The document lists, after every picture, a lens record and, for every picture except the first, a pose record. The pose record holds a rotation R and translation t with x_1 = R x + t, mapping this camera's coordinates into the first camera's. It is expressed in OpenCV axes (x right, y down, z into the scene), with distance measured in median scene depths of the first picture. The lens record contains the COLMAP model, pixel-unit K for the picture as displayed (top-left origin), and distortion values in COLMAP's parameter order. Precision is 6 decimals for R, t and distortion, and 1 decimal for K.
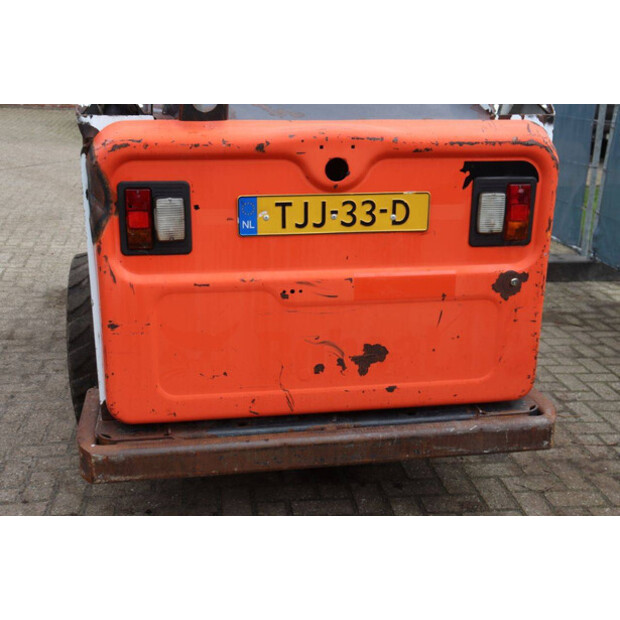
lens RADIAL K [[784.5, 0, 310.0], [0, 784.5, 310.0], [0, 0, 1]] dist [0.021339, 0.037535]
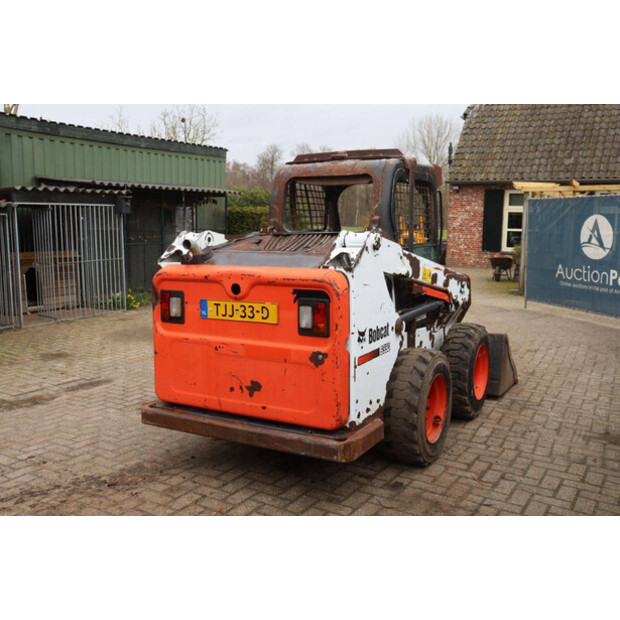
lens RADIAL K [[632.7, 0, 310.0], [0, 632.7, 310.0], [0, 0, 1]] dist [-0.100483, 0.189882]
pose [[0.777288, 0.065947, -0.625679, 1.167633], [-0.181069, 0.975863, -0.122088, 0.039586], [0.602526, 0.208188, 0.770468, -0.142431]]
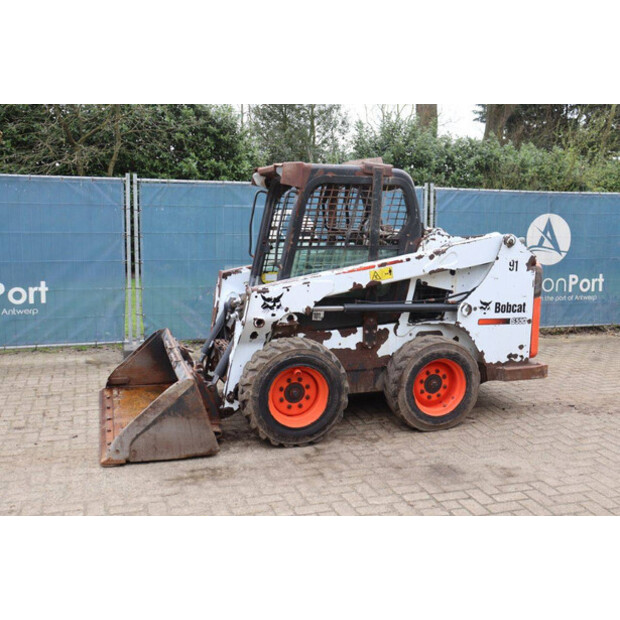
lens RADIAL K [[670.2, 0, 310.0], [0, 670.2, 310.0], [0, 0, 1]] dist [-0.082483, 0.214320]
pose [[-0.142827, -0.172393, 0.974618, -2.537659], [0.288879, 0.934576, 0.207645, -0.787760], [-0.946651, 0.311205, -0.083682, 1.967059]]
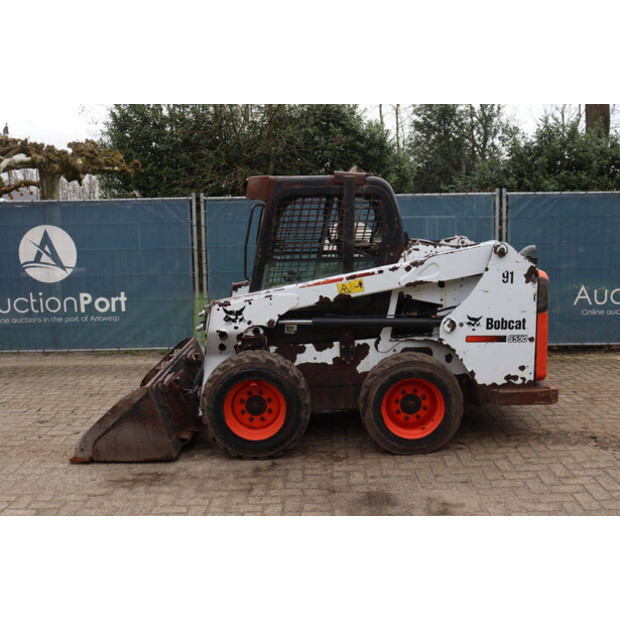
lens RADIAL K [[632.7, 0, 310.0], [0, 632.7, 310.0], [0, 0, 1]] dist [-0.100483, 0.189882]
pose [[0.170760, -0.164027, 0.971564, -2.376026], [0.326649, 0.939708, 0.101238, -0.543643], [-0.929592, 0.300073, 0.214043, 1.220120]]
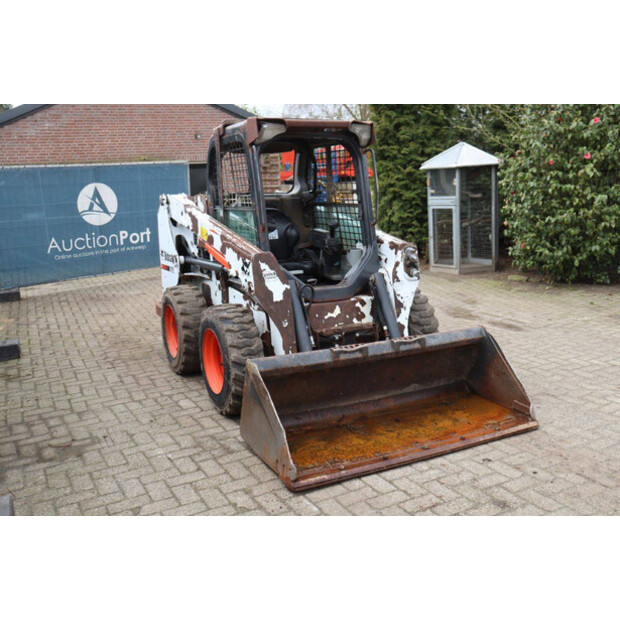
lens RADIAL K [[613.1, 0, 310.0], [0, 613.1, 310.0], [0, 0, 1]] dist [-0.122714, 0.226083]
pose [[-0.951601, 0.068145, -0.299685, 0.508885], [-0.086168, 0.876842, 0.472993, -1.193503], [0.295009, 0.475924, -0.828532, 3.615376]]
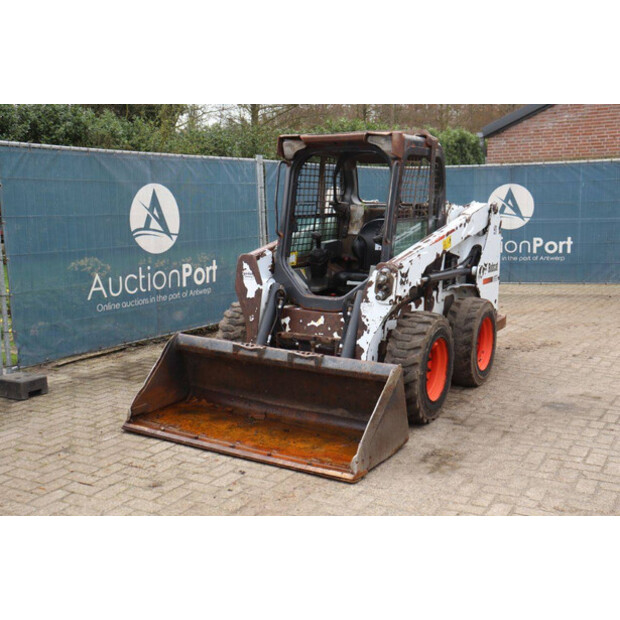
lens RADIAL K [[749.1, 0, 310.0], [0, 749.1, 310.0], [0, 0, 1]] dist [-0.000831, 0.052524]
pose [[-0.769793, -0.118958, 0.627110, -1.662286], [0.183182, 0.899978, 0.395580, -1.279074], [-0.611443, 0.419390, -0.671006, 3.668805]]
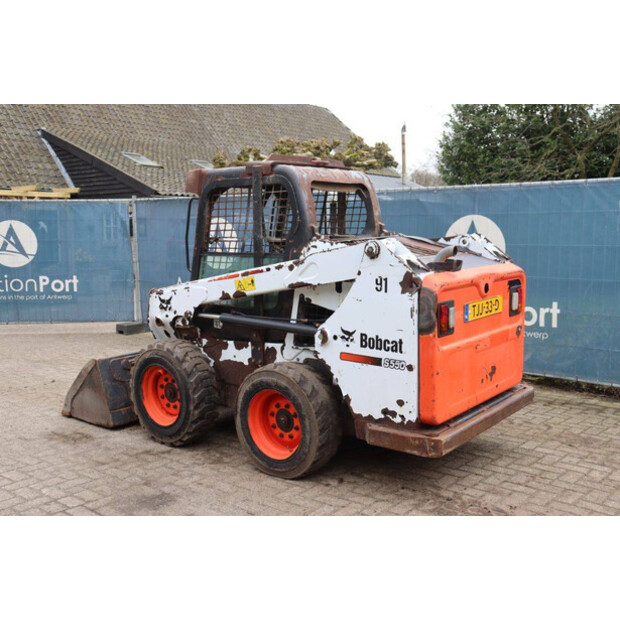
lens RADIAL K [[670.2, 0, 310.0], [0, 670.2, 310.0], [0, 0, 1]] dist [-0.082483, 0.214320]
pose [[0.749960, -0.111906, 0.651949, -1.542256], [0.229677, 0.968321, -0.097995, -0.043203], [-0.620329, 0.223230, 0.751904, -0.120274]]
